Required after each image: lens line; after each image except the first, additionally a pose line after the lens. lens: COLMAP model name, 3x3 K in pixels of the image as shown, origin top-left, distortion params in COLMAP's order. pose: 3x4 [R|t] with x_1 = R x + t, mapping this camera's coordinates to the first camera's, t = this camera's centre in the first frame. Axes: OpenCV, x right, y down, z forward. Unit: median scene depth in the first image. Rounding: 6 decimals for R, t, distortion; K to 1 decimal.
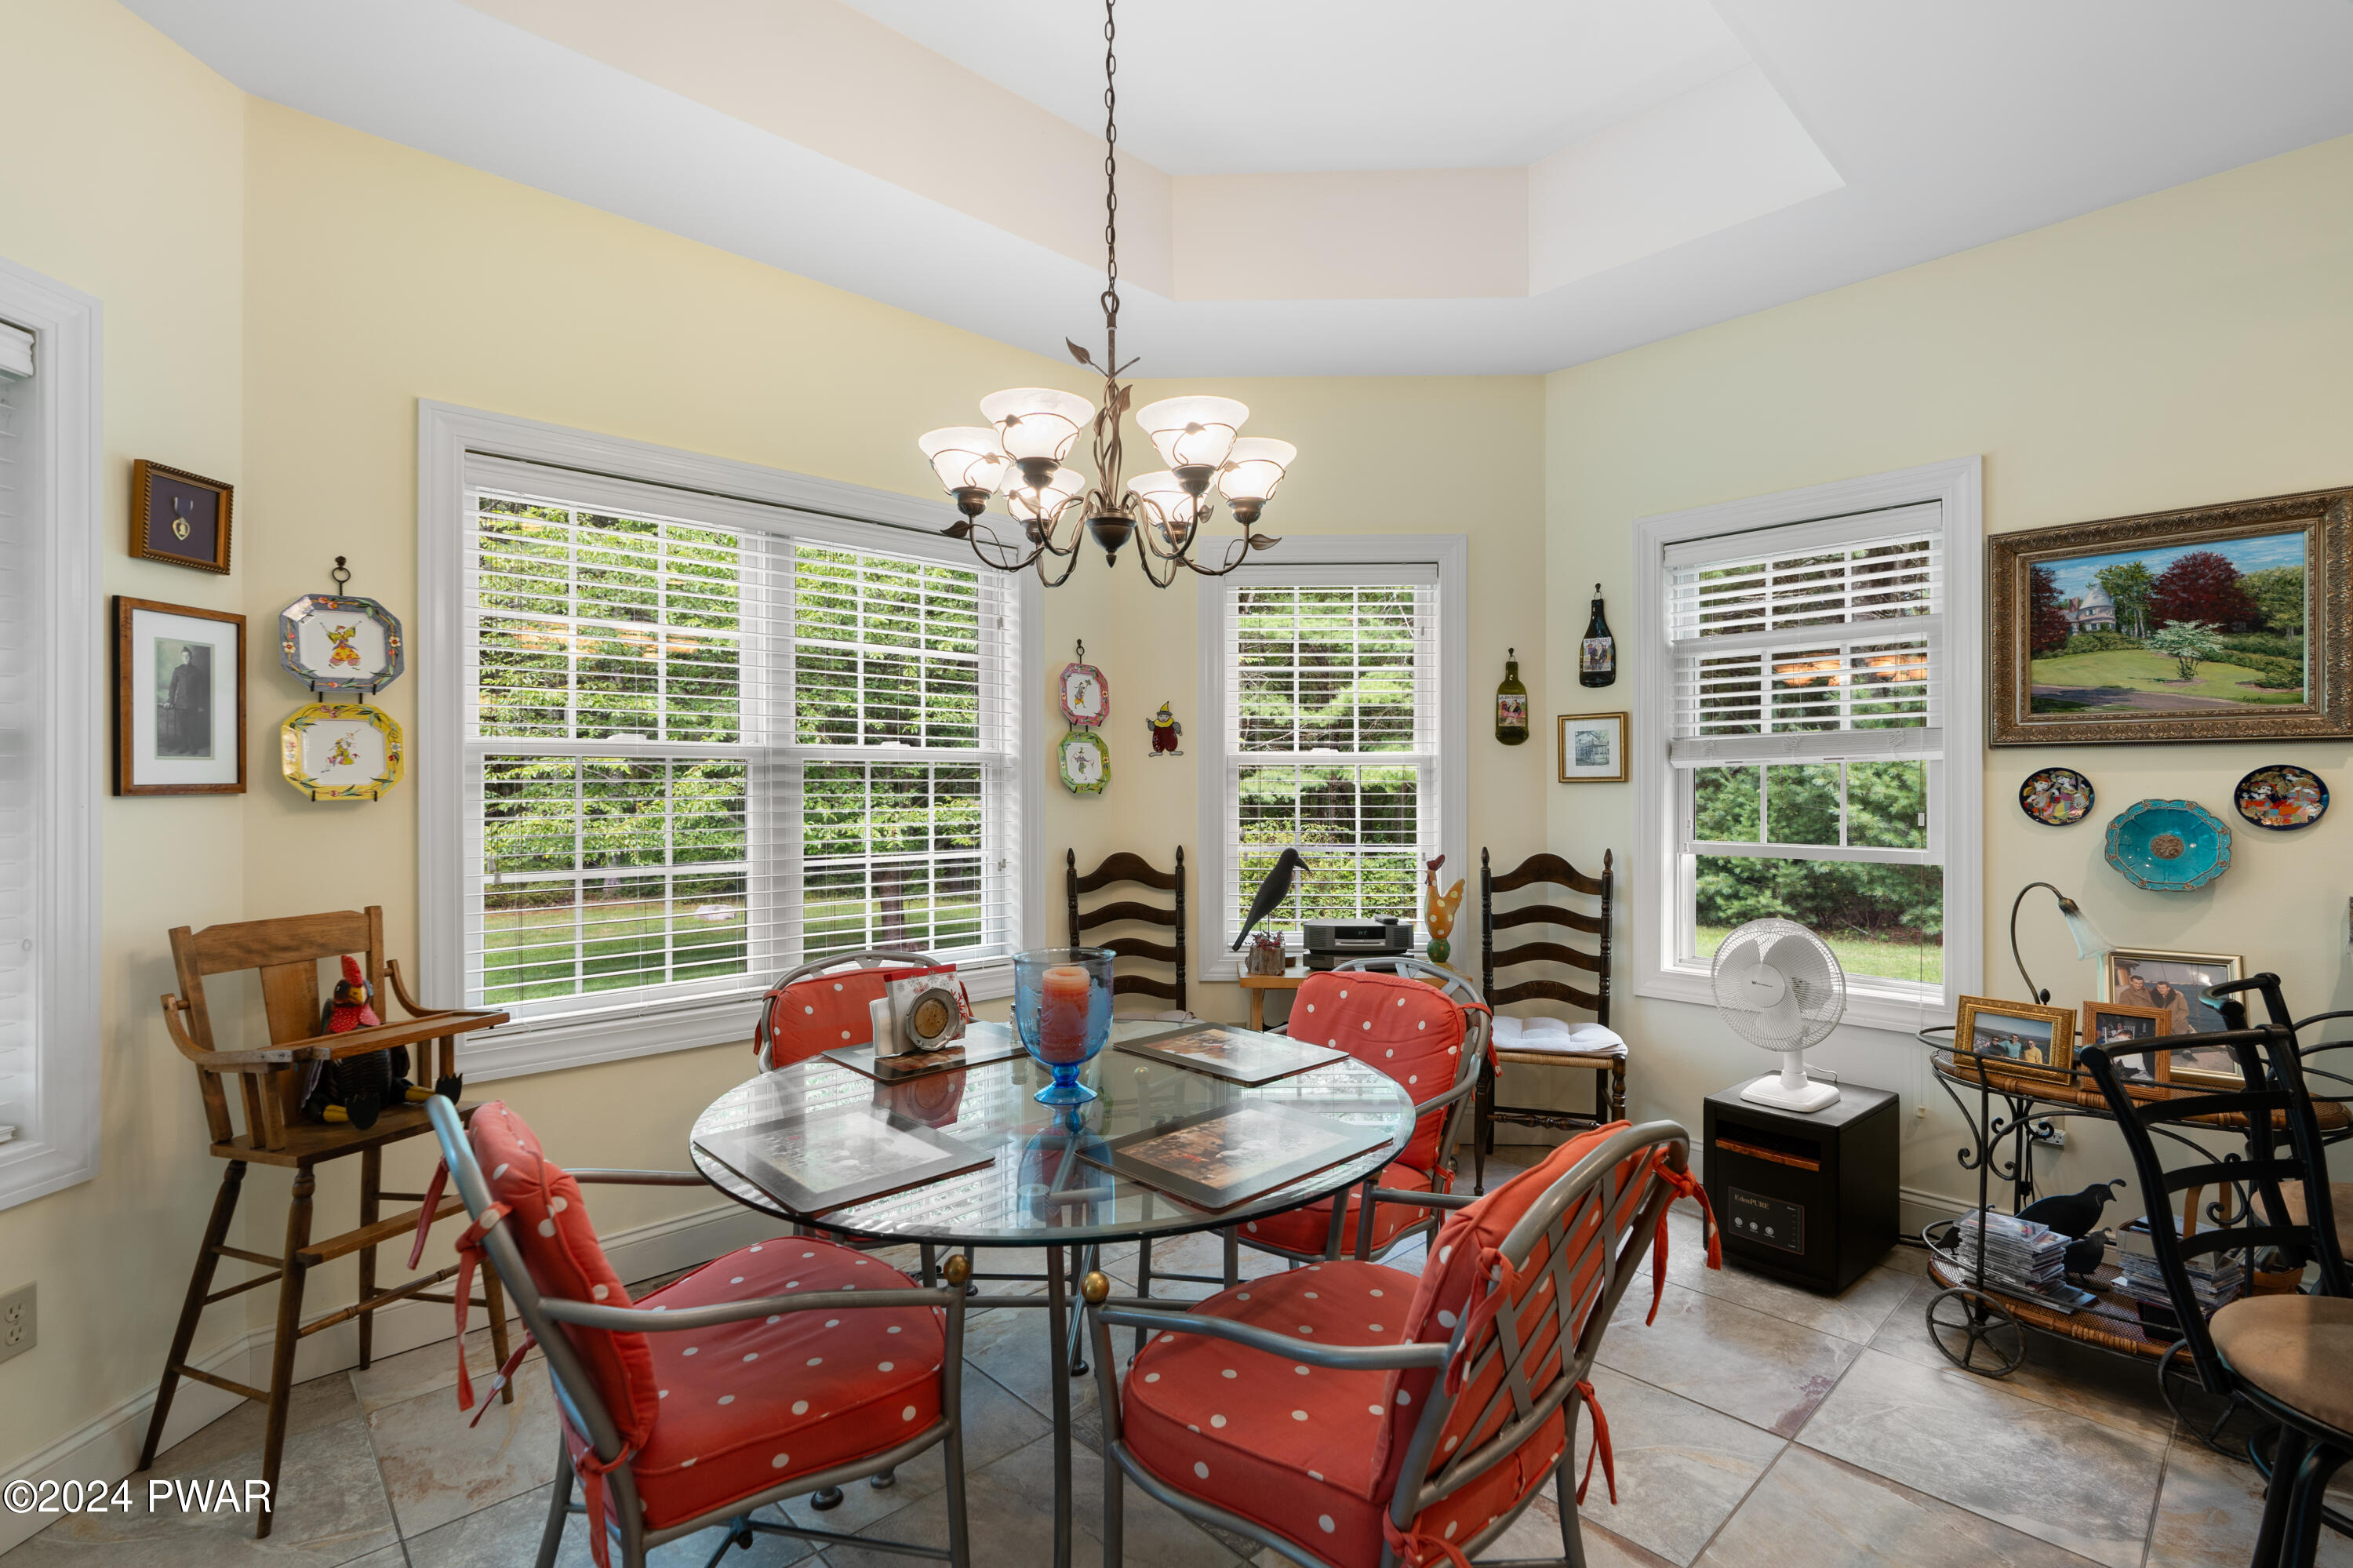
lens RADIAL K [[1084.4, 0, 1177.4], [0, 1084.4, 779.3], [0, 0, 1]] dist [0.000040, 0.001025]
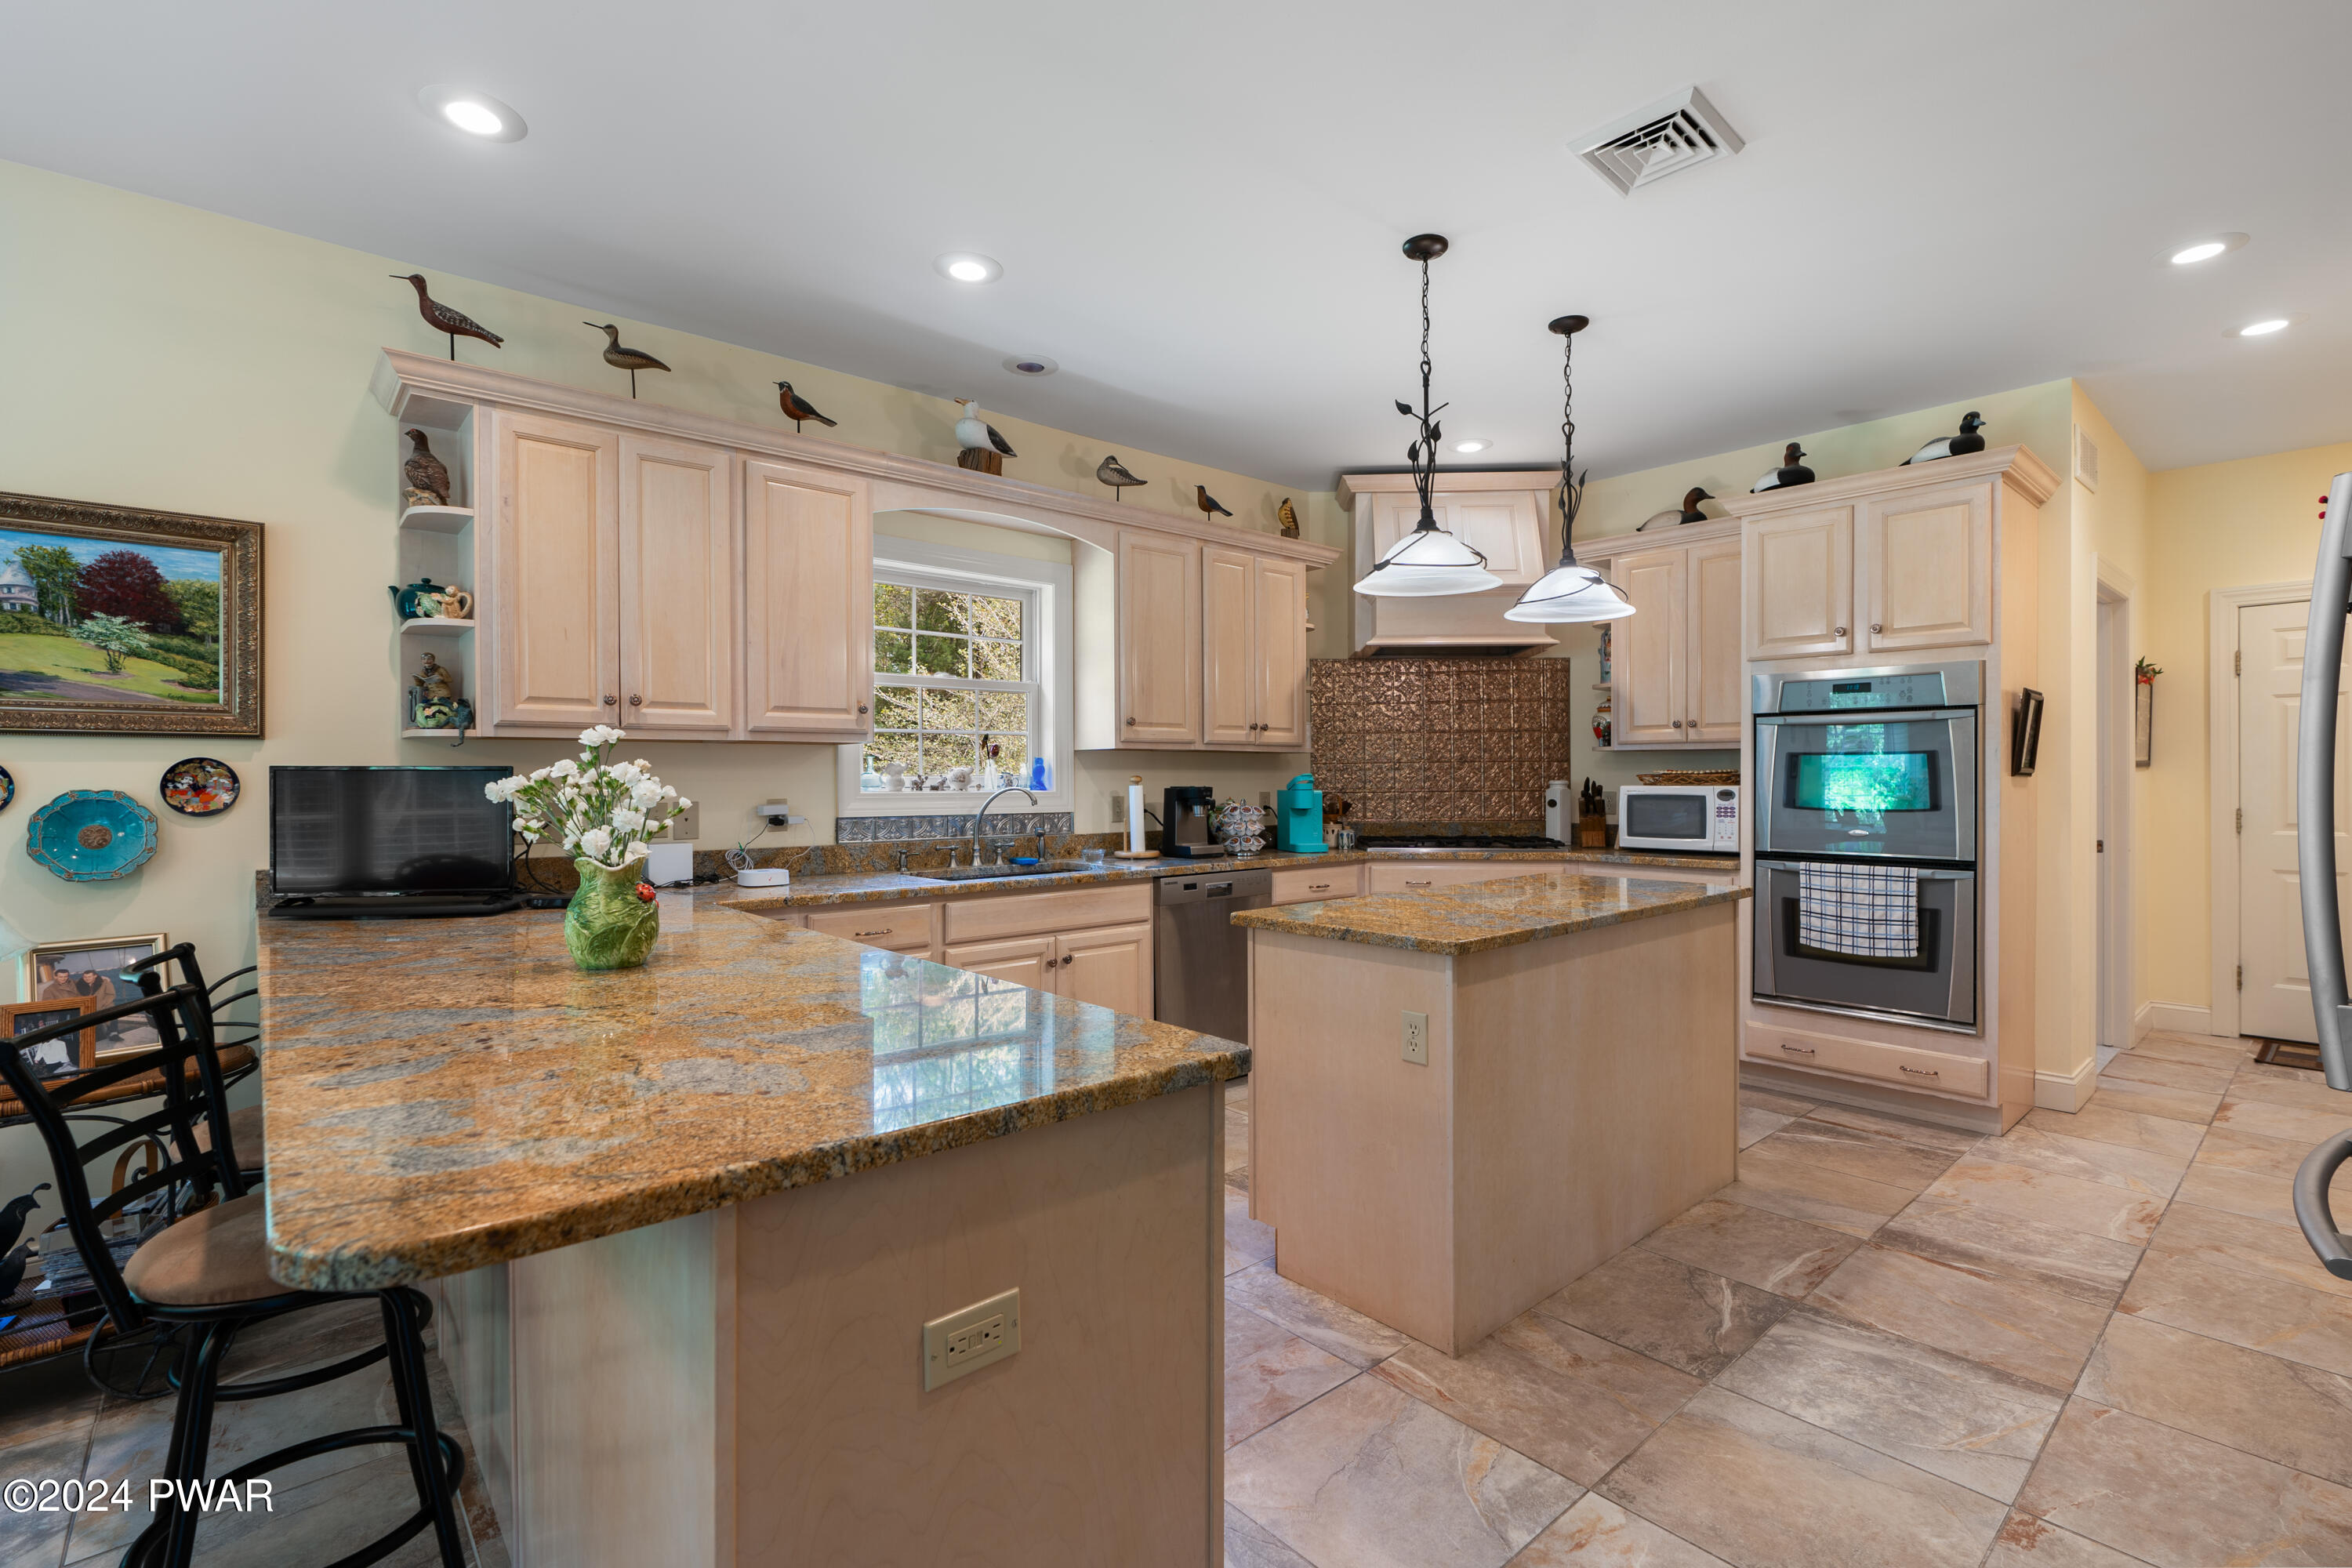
lens RADIAL K [[1069.3, 0, 1167.2], [0, 1069.3, 785.2], [0, 0, 1]] dist [-0.001594, -0.000047]
pose [[0.050429, -0.006518, 0.998706, -0.026810], [-0.004127, 0.999969, 0.006735, 0.003539], [-0.998719, -0.004462, 0.050400, -0.043713]]
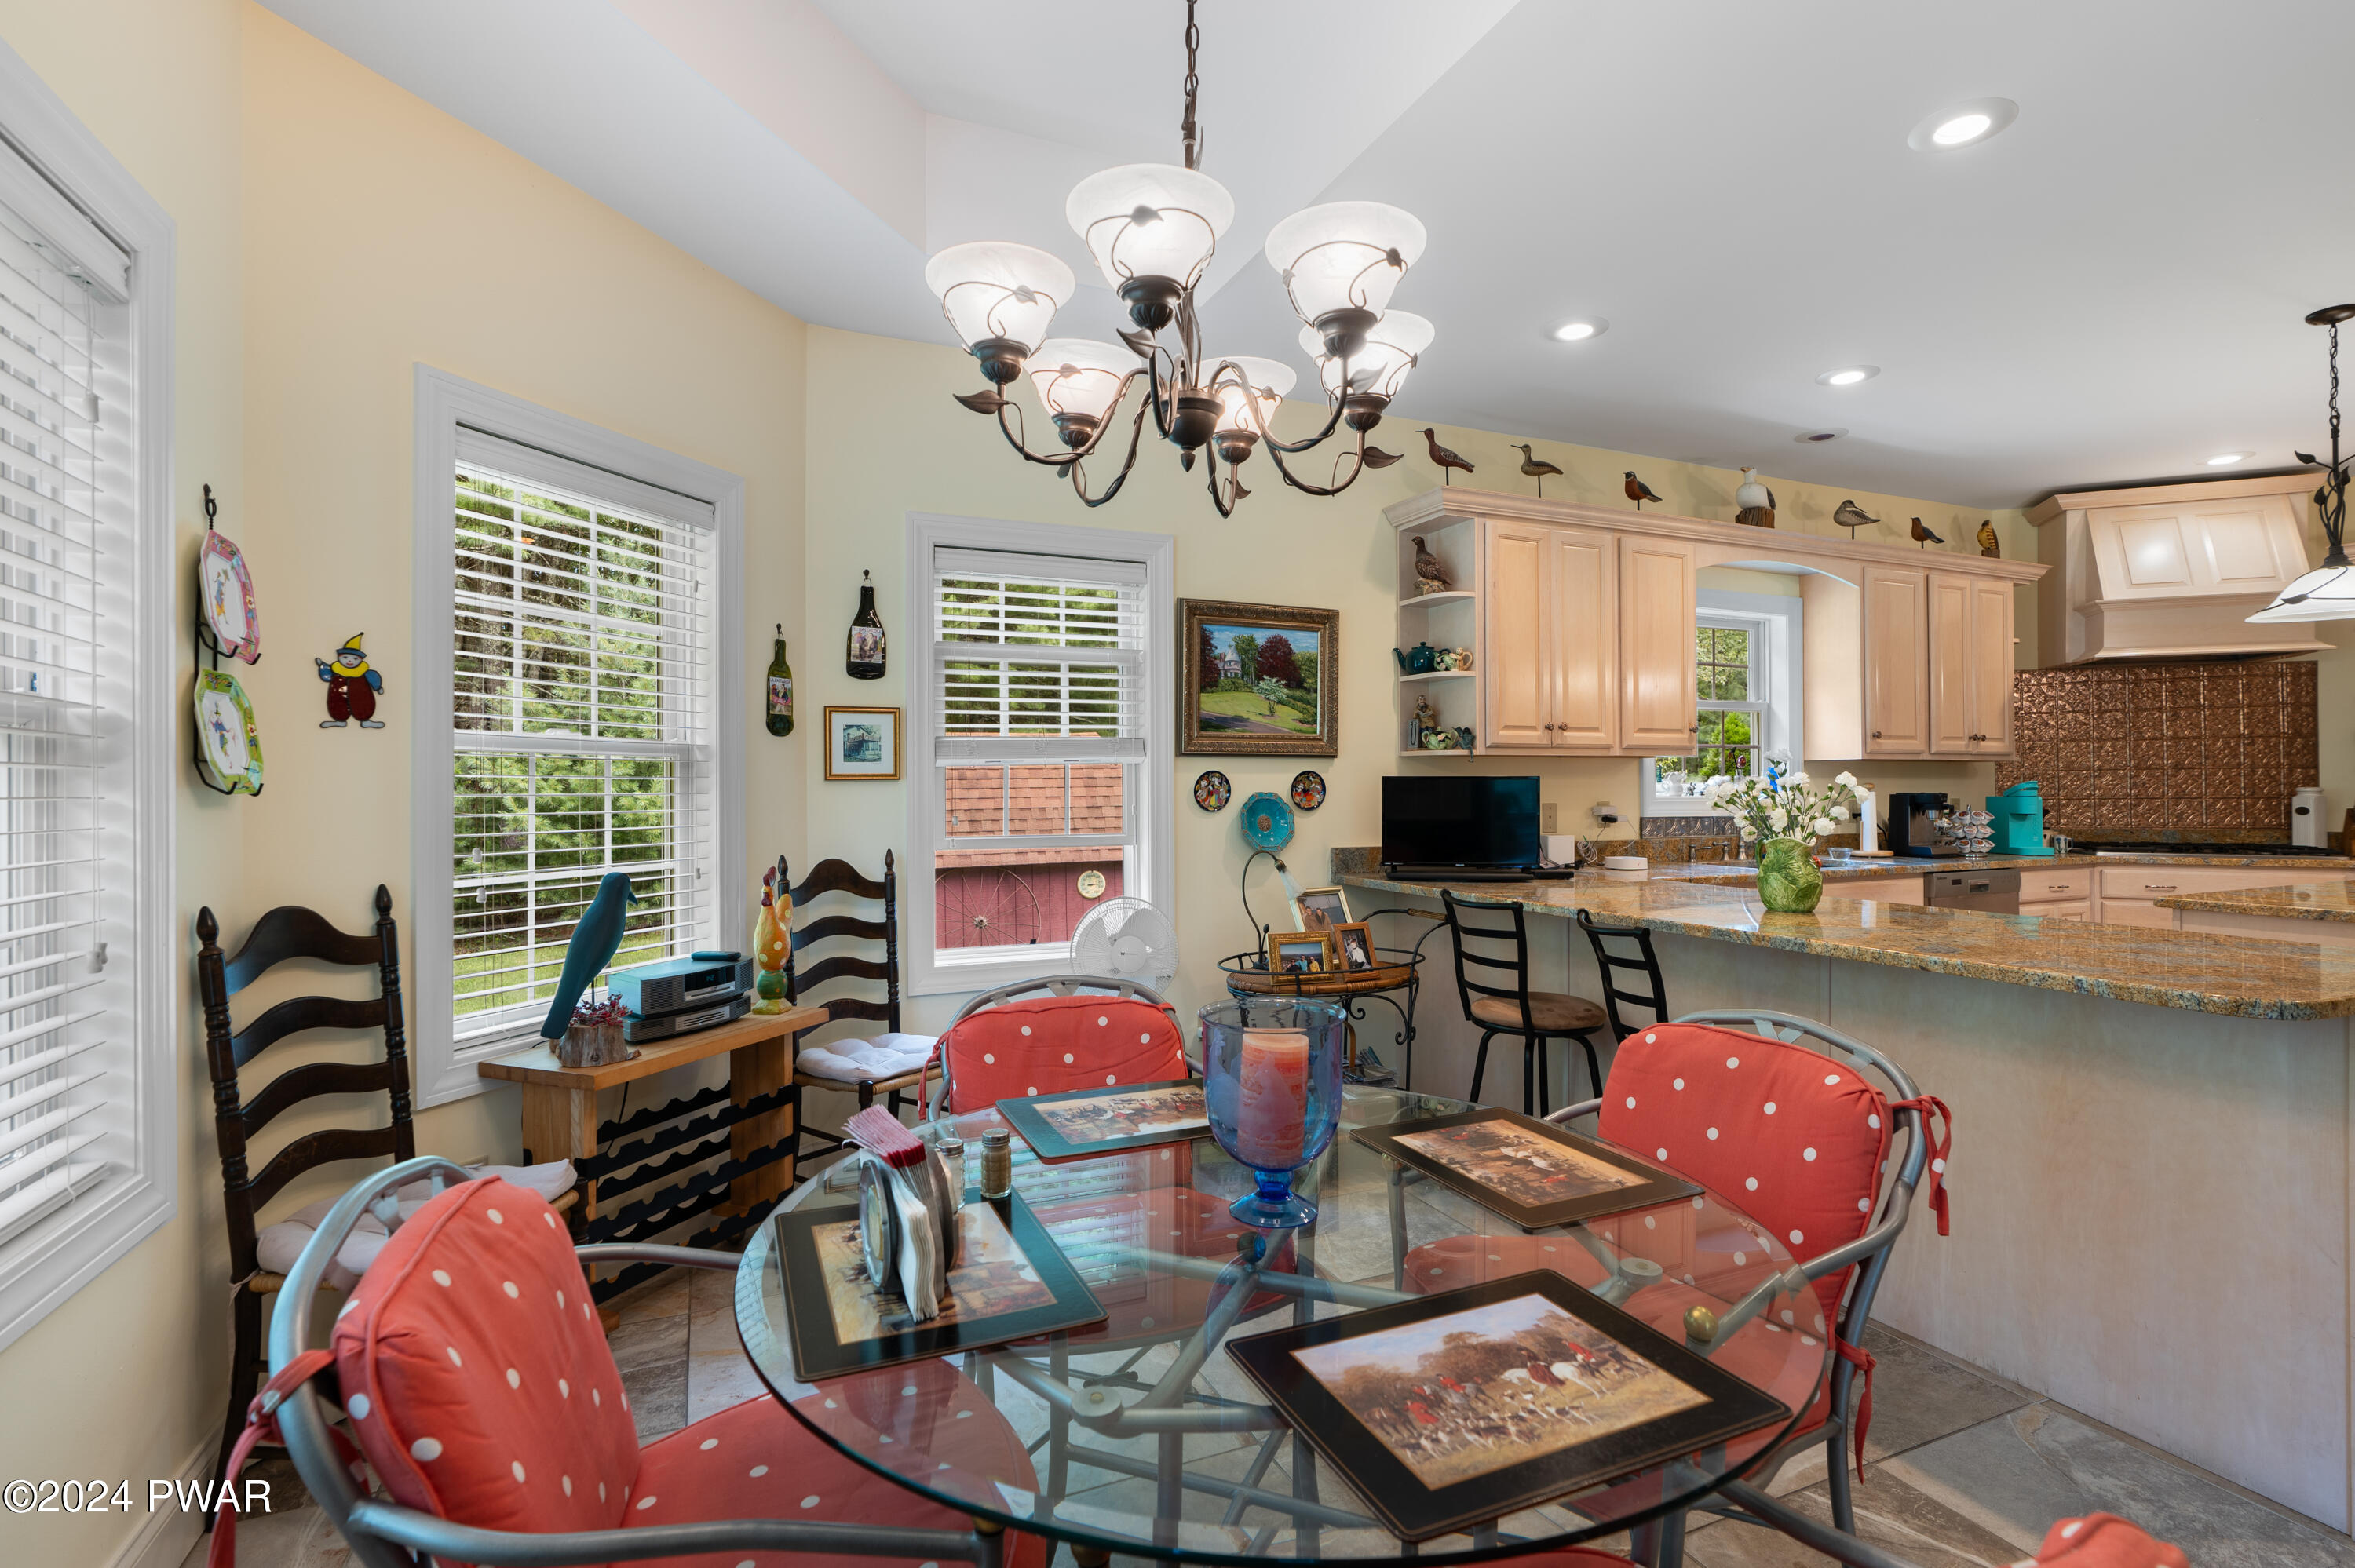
lens RADIAL K [[1085.1, 0, 1178.4], [0, 1085.1, 779.3], [0, 0, 1]] dist [0.000040, 0.001025]
pose [[0.344967, 0.006823, 0.938590, -0.575921], [-0.003695, 0.999976, -0.005911, 0.009870], [-0.938607, -0.001428, 0.344984, 0.591545]]
